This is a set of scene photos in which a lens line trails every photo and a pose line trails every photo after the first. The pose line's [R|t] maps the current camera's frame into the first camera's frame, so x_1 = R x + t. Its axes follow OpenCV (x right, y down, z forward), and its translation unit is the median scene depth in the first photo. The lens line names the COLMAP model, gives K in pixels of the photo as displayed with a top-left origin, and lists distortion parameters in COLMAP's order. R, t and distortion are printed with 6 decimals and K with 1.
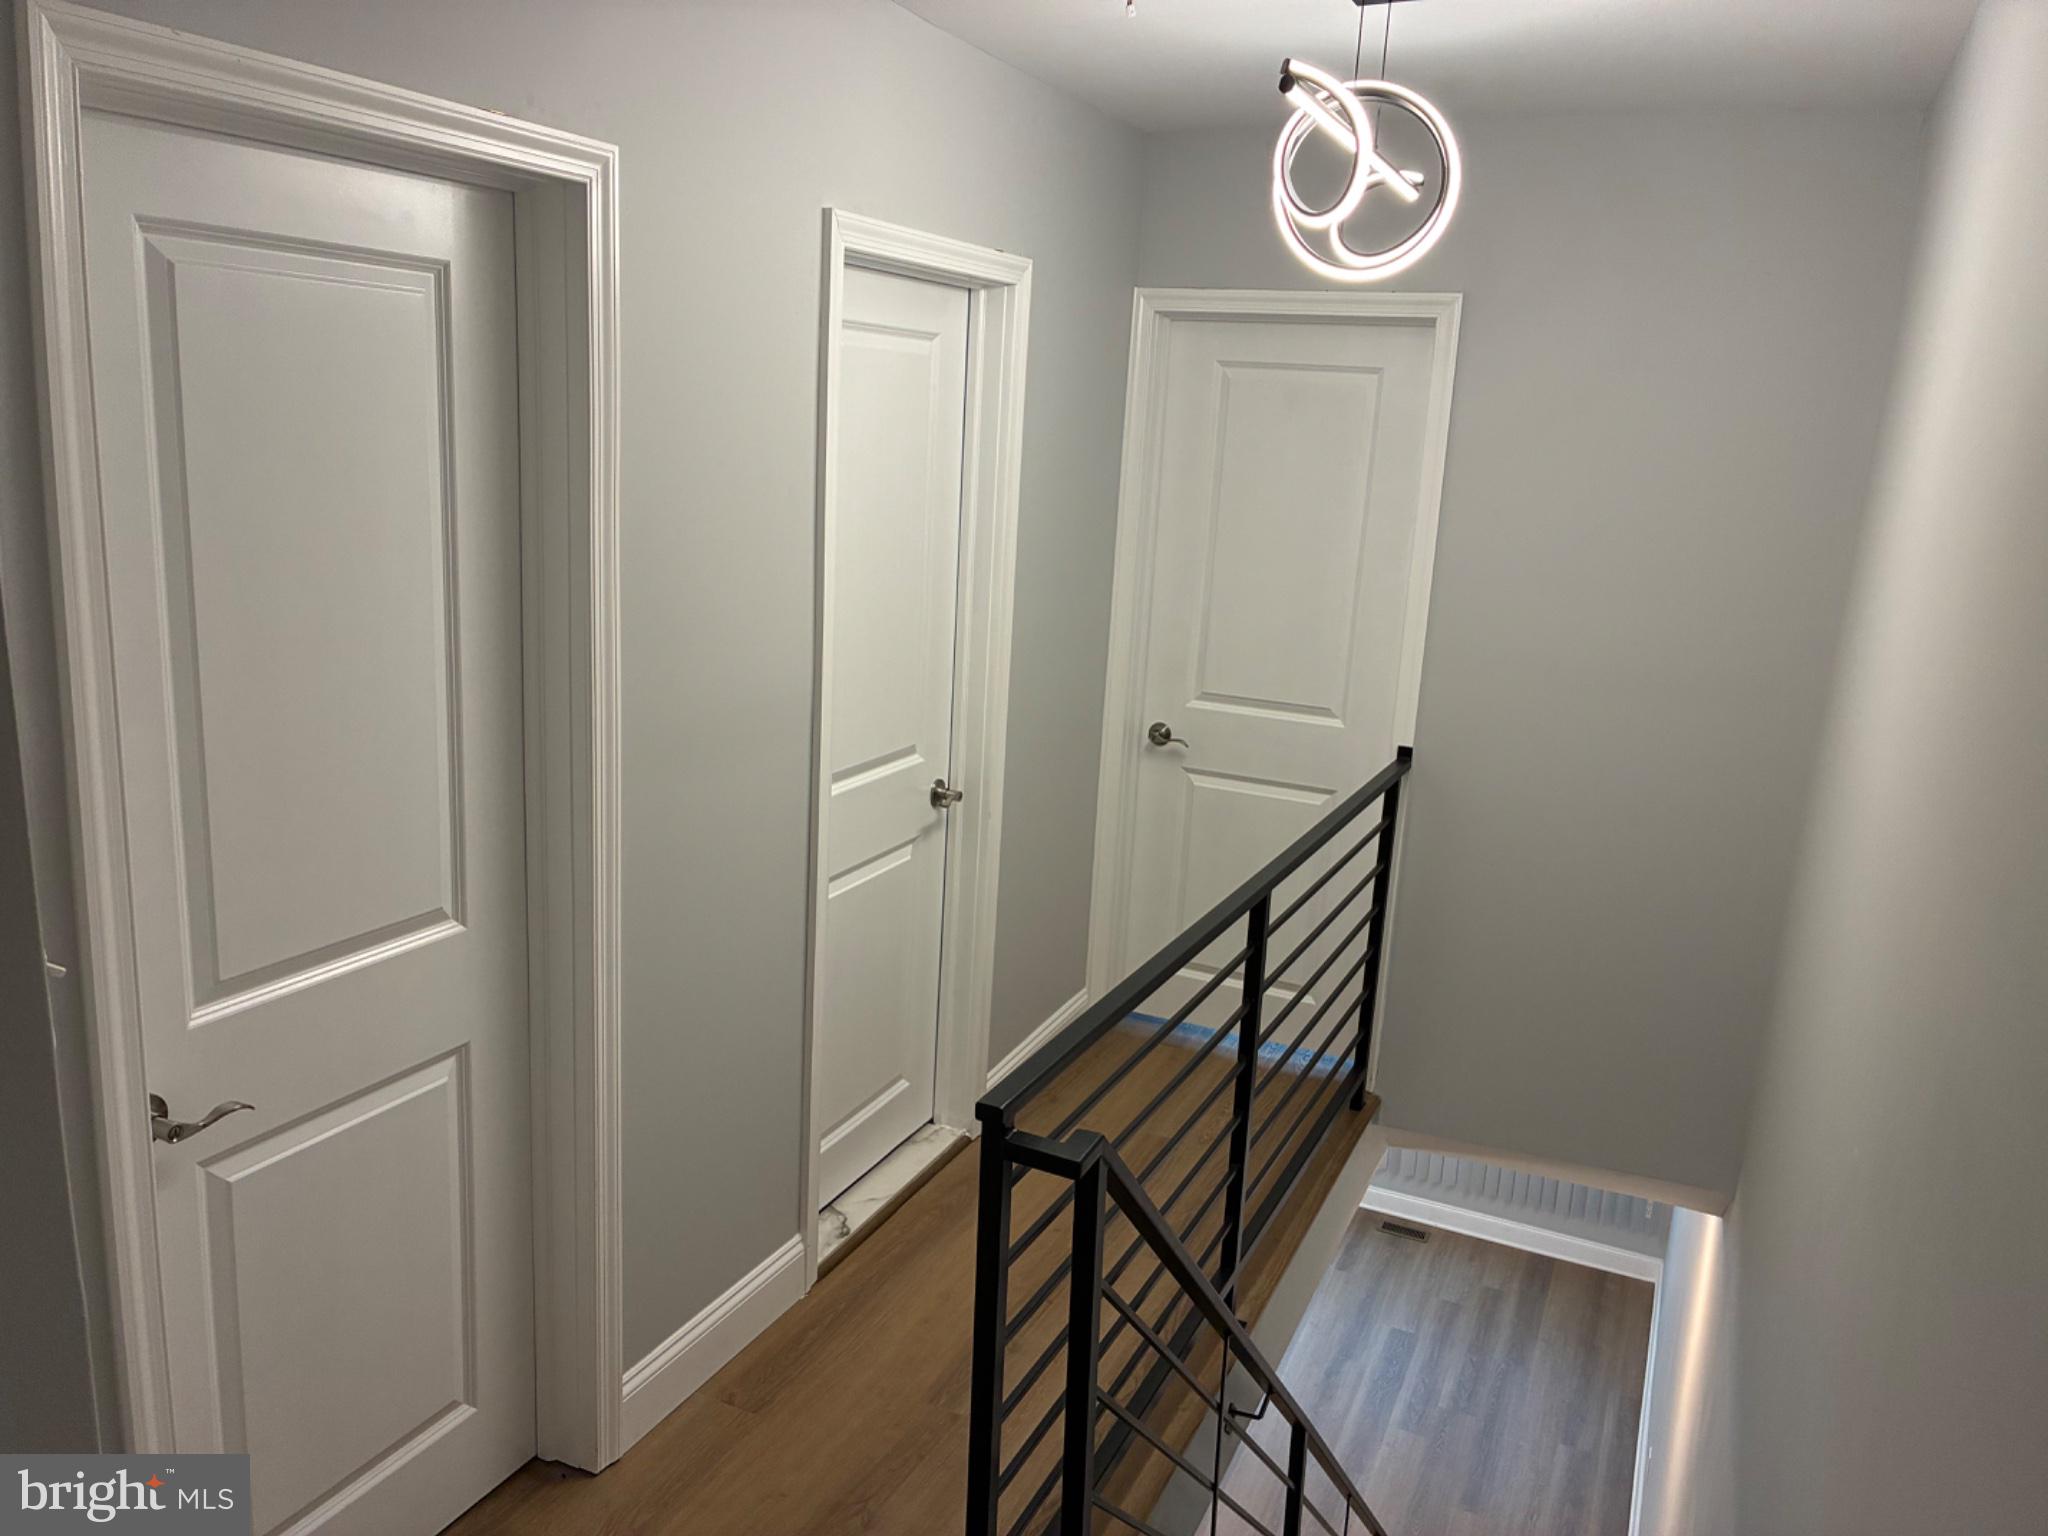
lens RADIAL K [[1539.8, 0, 1015.4], [0, 1539.8, 751.9], [0, 0, 1]] dist [0.051893, -0.068443]
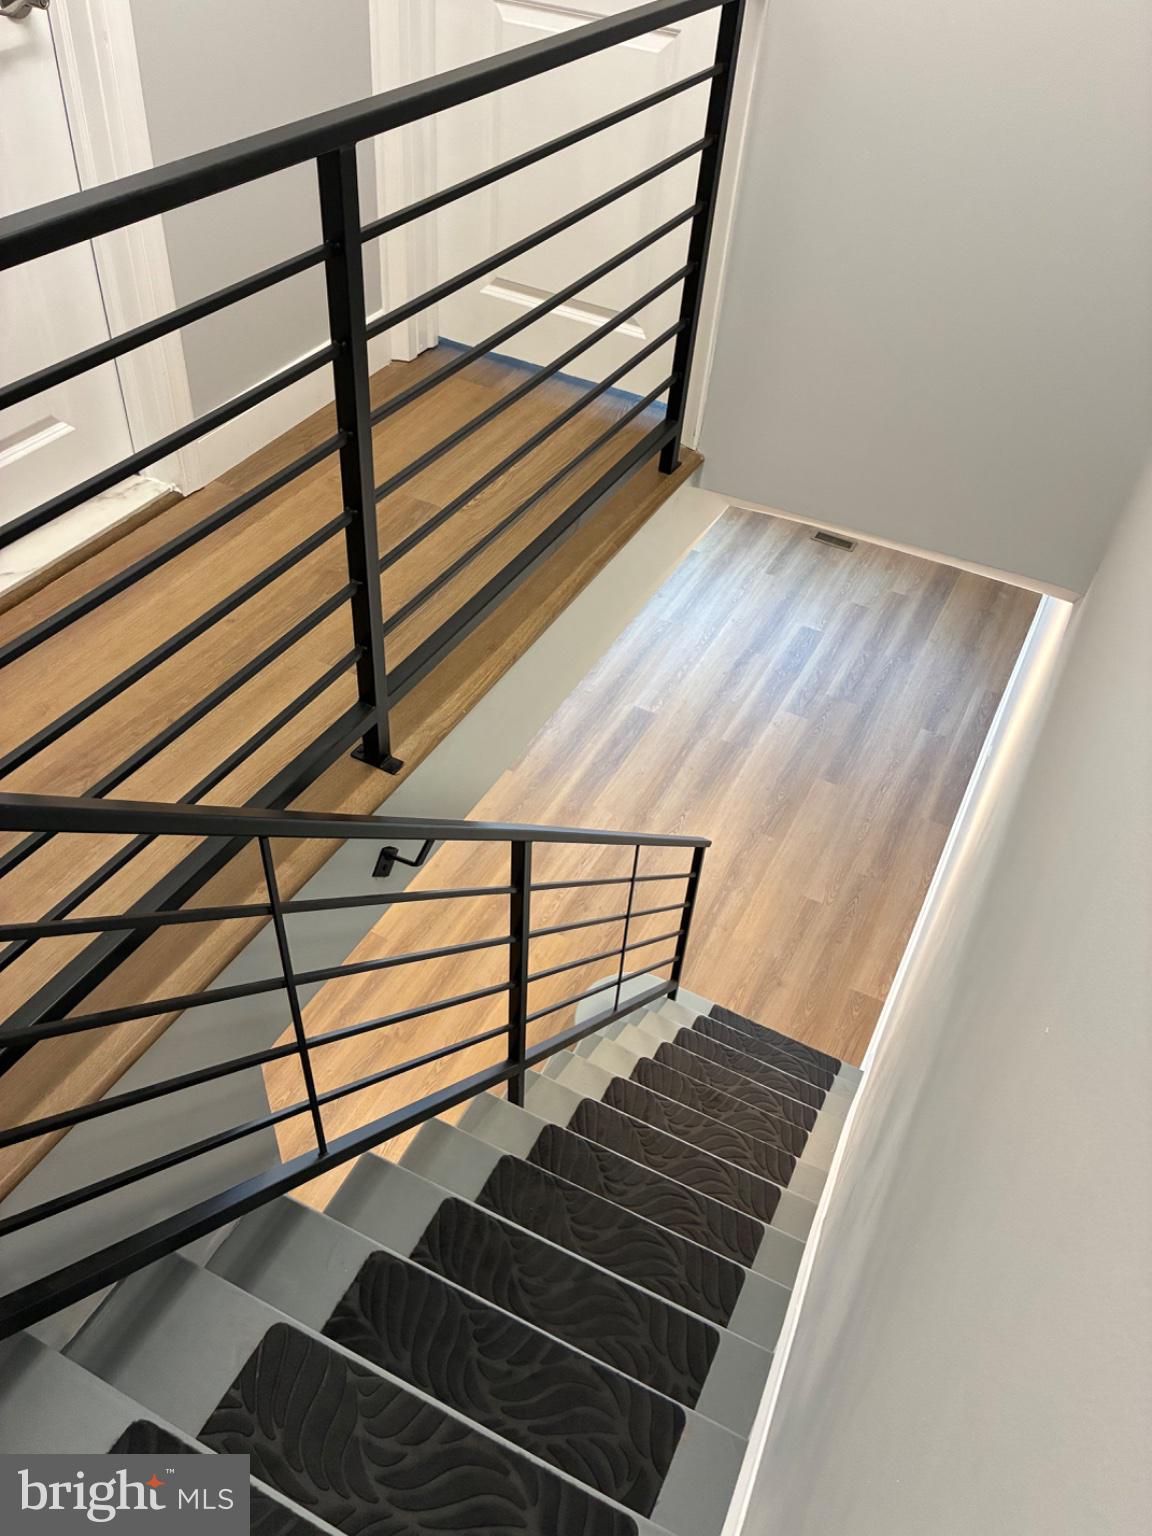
lens RADIAL K [[1154.9, 0, 589.1], [0, 1154.9, 776.3], [0, 0, 1]] dist [0.051893, -0.068443]
pose [[0.999020, 0.043311, -0.009069, 0.101933], [-0.032483, 0.856956, 0.514365, 0.030176], [0.030050, -0.513566, 0.857524, 0.208503]]
